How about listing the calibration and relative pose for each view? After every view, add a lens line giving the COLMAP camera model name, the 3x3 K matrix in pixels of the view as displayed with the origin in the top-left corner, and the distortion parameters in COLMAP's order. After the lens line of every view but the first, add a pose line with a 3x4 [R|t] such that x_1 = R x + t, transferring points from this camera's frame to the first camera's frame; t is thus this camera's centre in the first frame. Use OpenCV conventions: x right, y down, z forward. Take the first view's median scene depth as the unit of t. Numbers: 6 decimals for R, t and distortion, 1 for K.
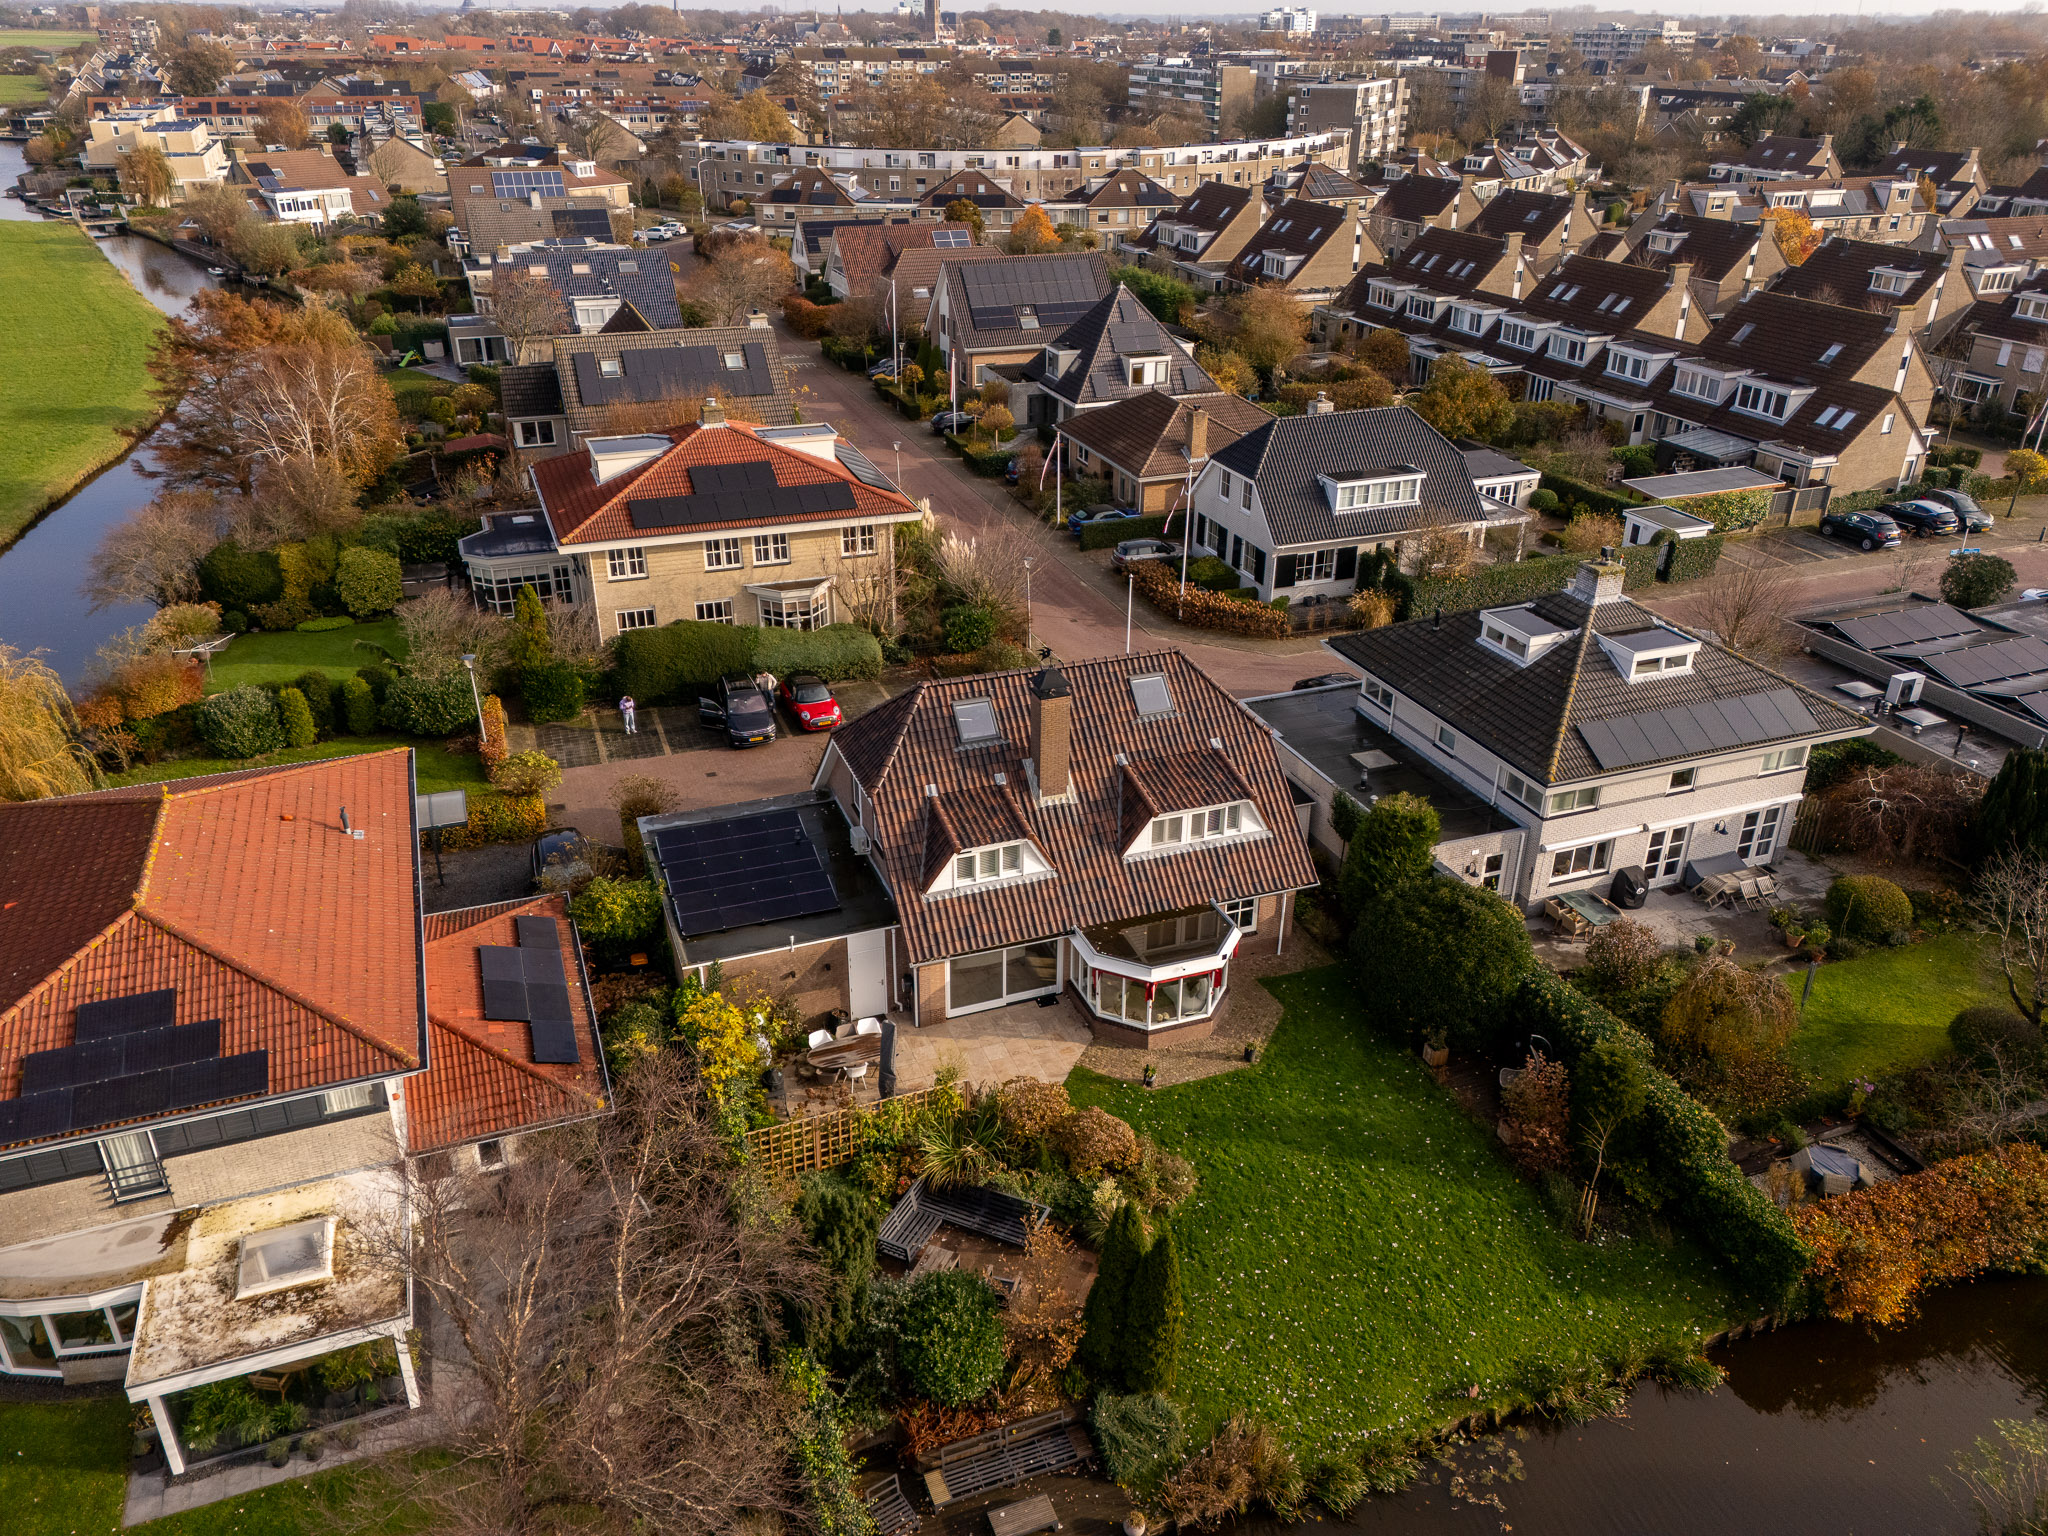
lens RADIAL K [[1496.0, 0, 1024.0], [0, 1496.0, 768.0], [0, 0, 1]] dist [0.093322, -0.002232]
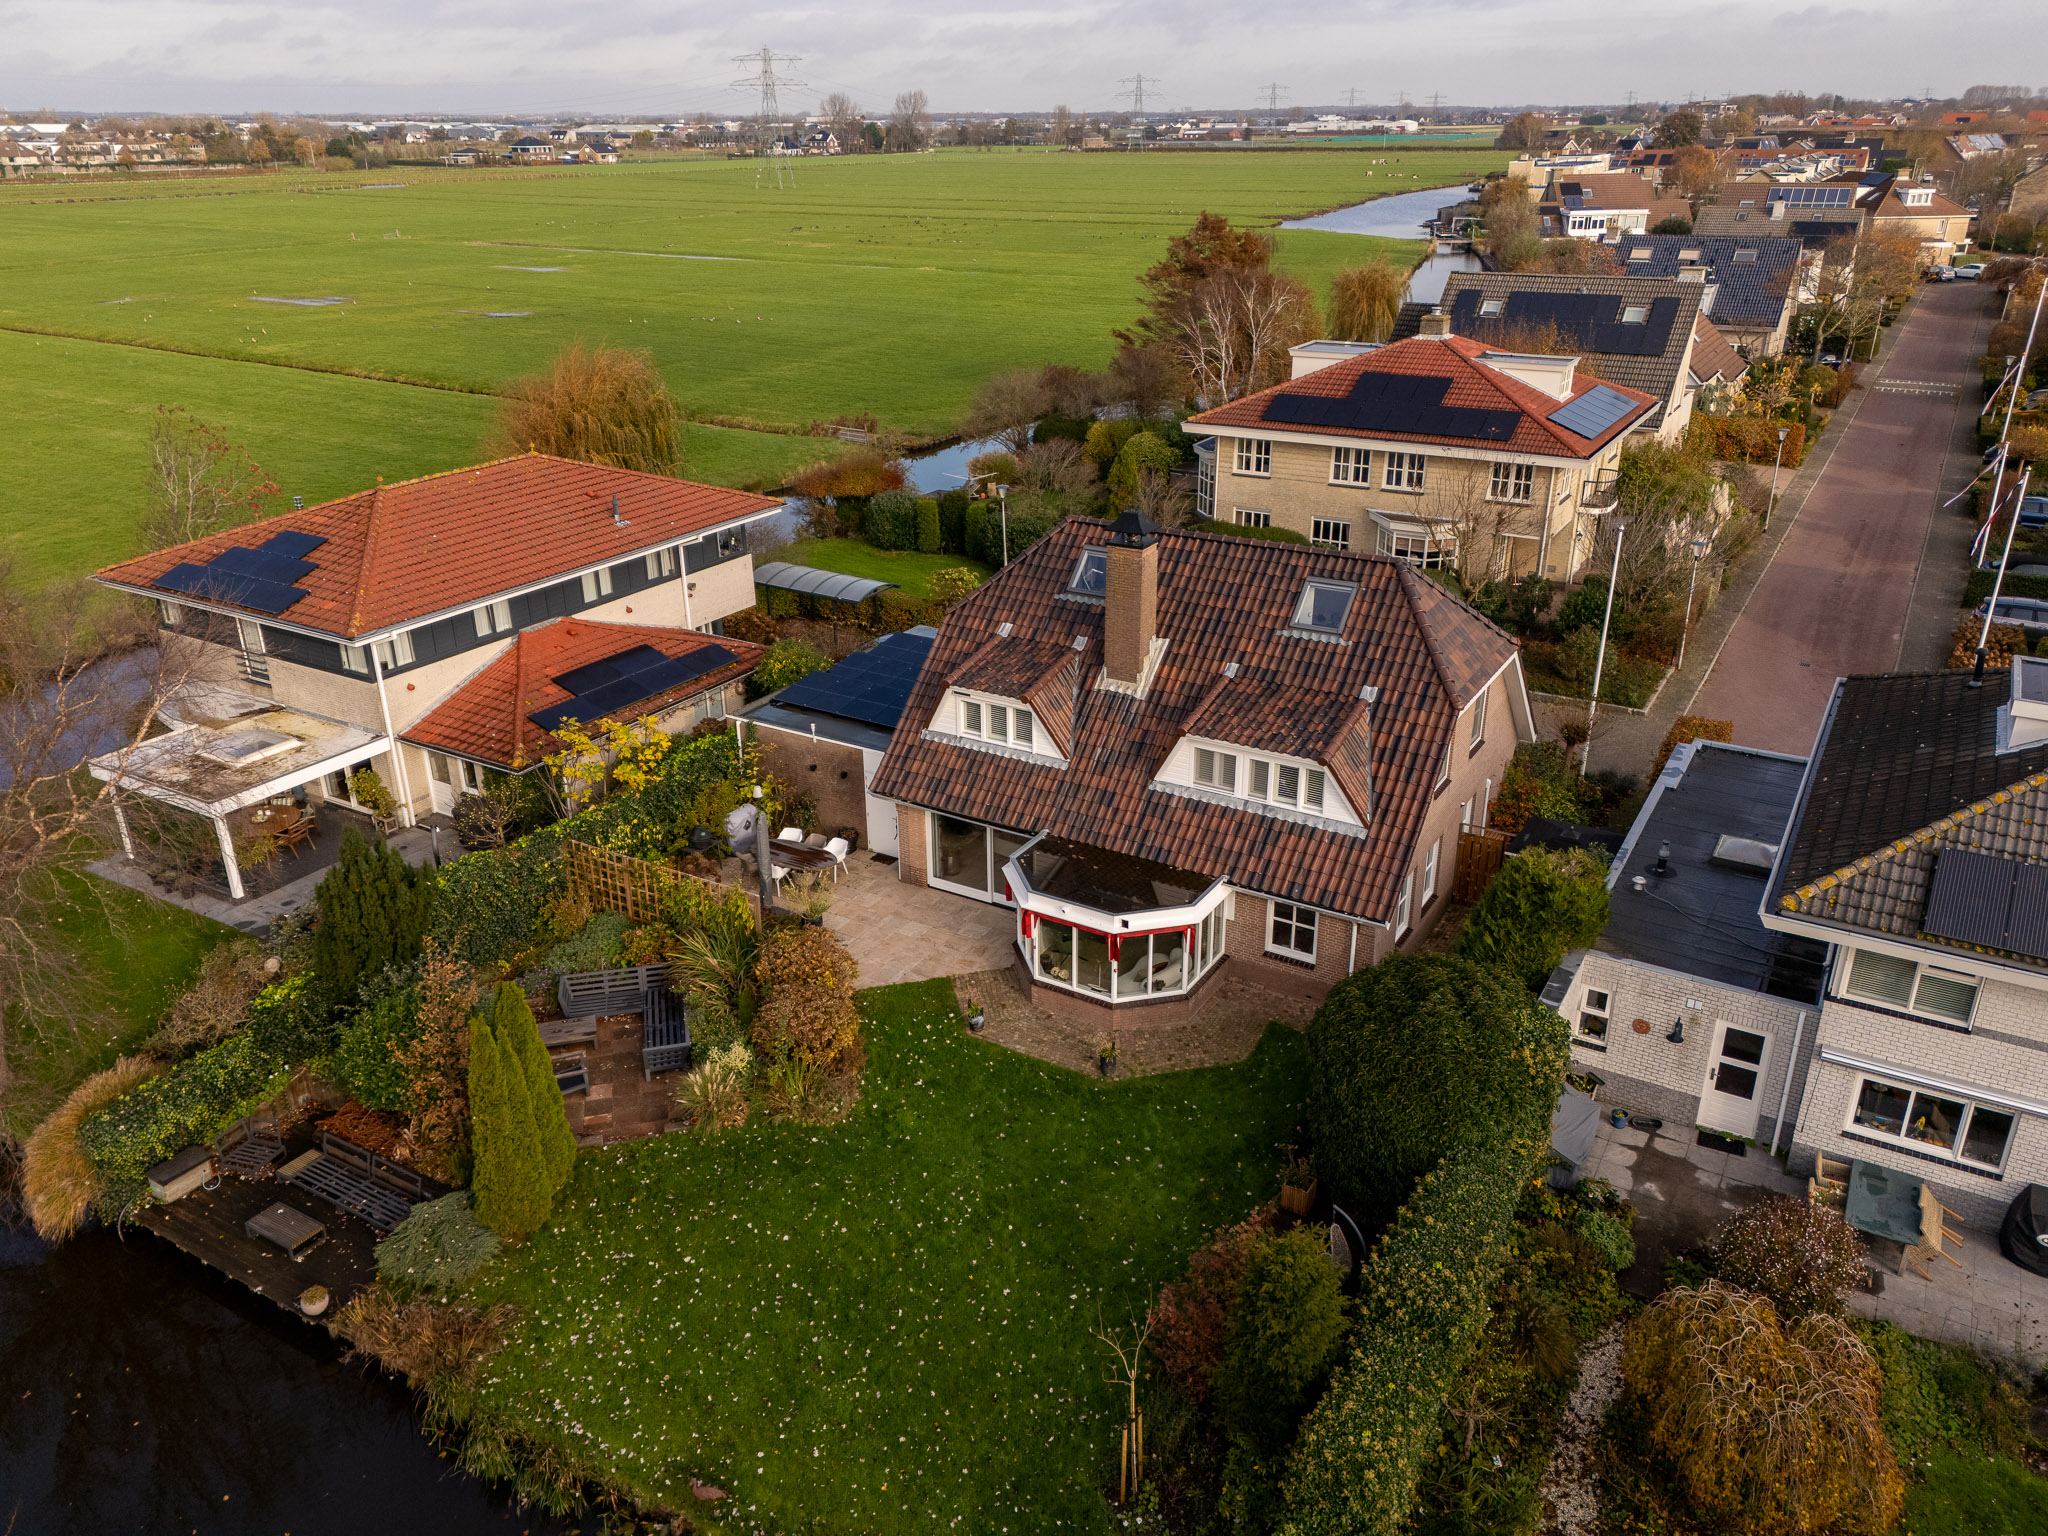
lens RADIAL K [[1496.0, 0, 1024.0], [0, 1496.0, 768.0], [0, 0, 1]] dist [0.093322, -0.002232]
pose [[0.619480, 0.301272, -0.724899, 0.531109], [-0.339642, 0.935383, 0.098502, 0.001572], [0.707734, 0.185186, 0.681776, 0.407584]]
